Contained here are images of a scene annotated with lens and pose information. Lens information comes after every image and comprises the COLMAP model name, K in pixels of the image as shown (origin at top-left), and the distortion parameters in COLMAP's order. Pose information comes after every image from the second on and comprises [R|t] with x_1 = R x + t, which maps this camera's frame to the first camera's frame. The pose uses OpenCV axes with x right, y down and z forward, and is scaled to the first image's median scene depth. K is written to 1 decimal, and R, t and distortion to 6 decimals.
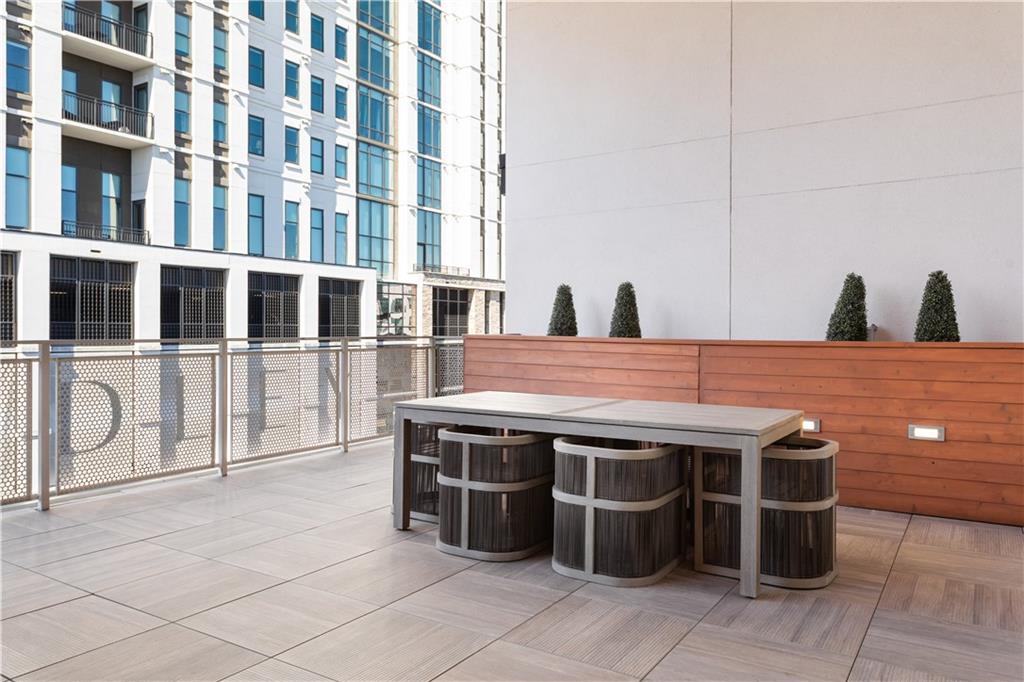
lens RADIAL K [[746.8, 0, 512.3], [0, 746.8, 315.7], [0, 0, 1]] dist [-0.001272, -0.002910]
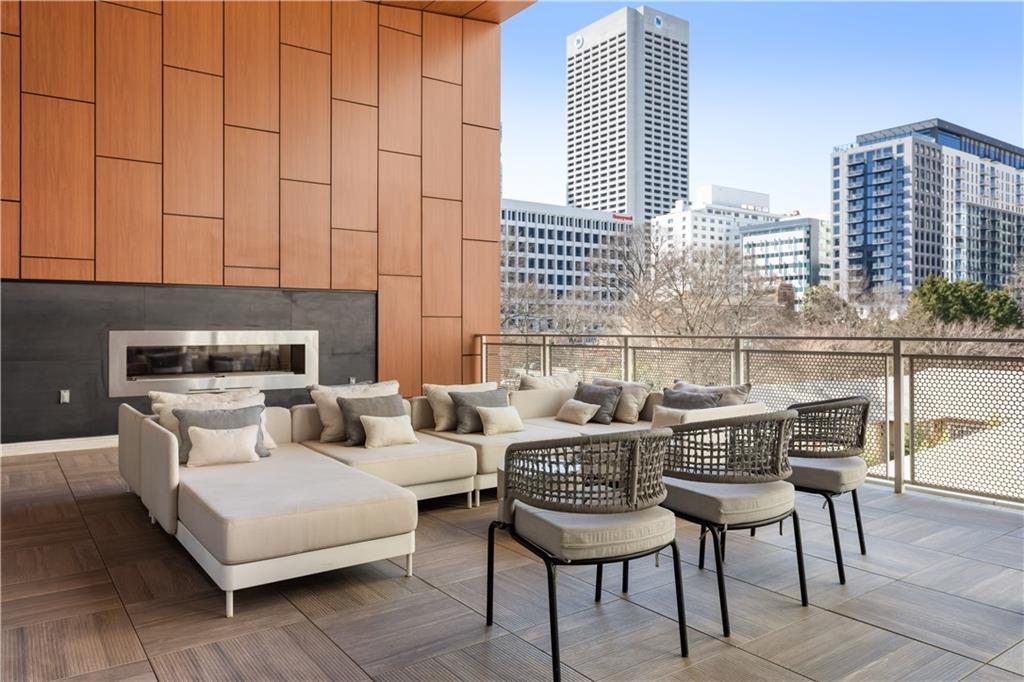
lens RADIAL K [[720.3, 0, 512.0], [0, 720.3, 341.0], [0, 0, 1]] dist [-0.001149, -0.001647]
pose [[-0.375464, 0.011576, -0.926765, 1.062189], [0.017997, 0.999825, 0.005198, 0.043283], [0.926662, -0.014728, -0.375606, 1.666267]]
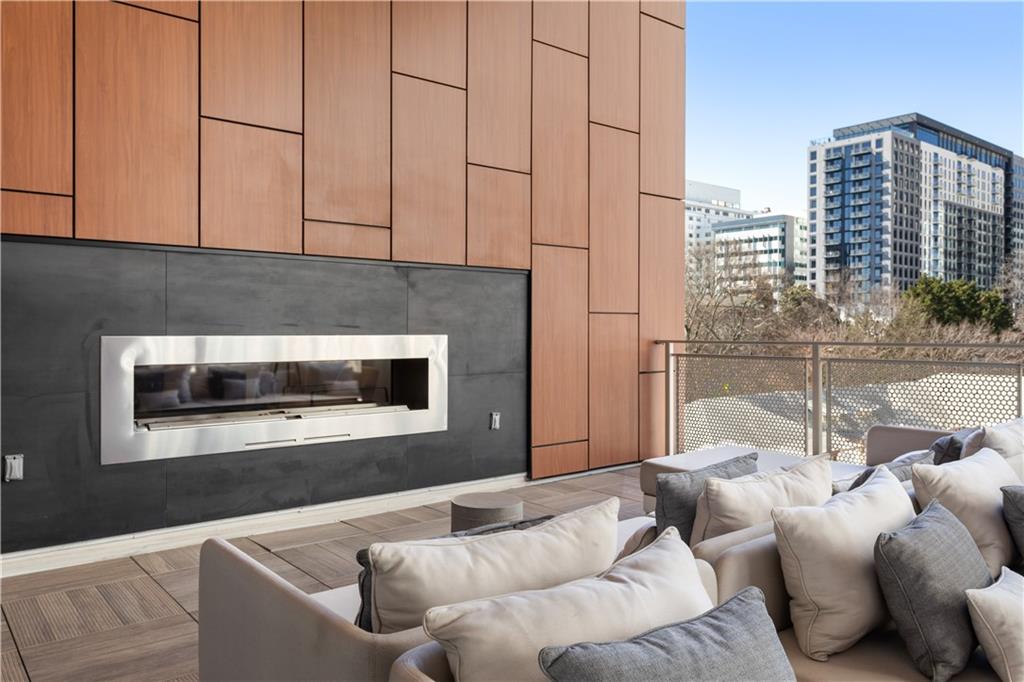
lens RADIAL K [[760.3, 0, 512.0], [0, 760.3, 341.0], [0, 0, 1]] dist [-0.000893, 0.000084]
pose [[-0.315882, 0.008724, -0.948758, 0.809754], [0.016797, 0.999852, 0.003601, 0.032685], [0.948650, -0.014799, -0.315982, 1.285368]]
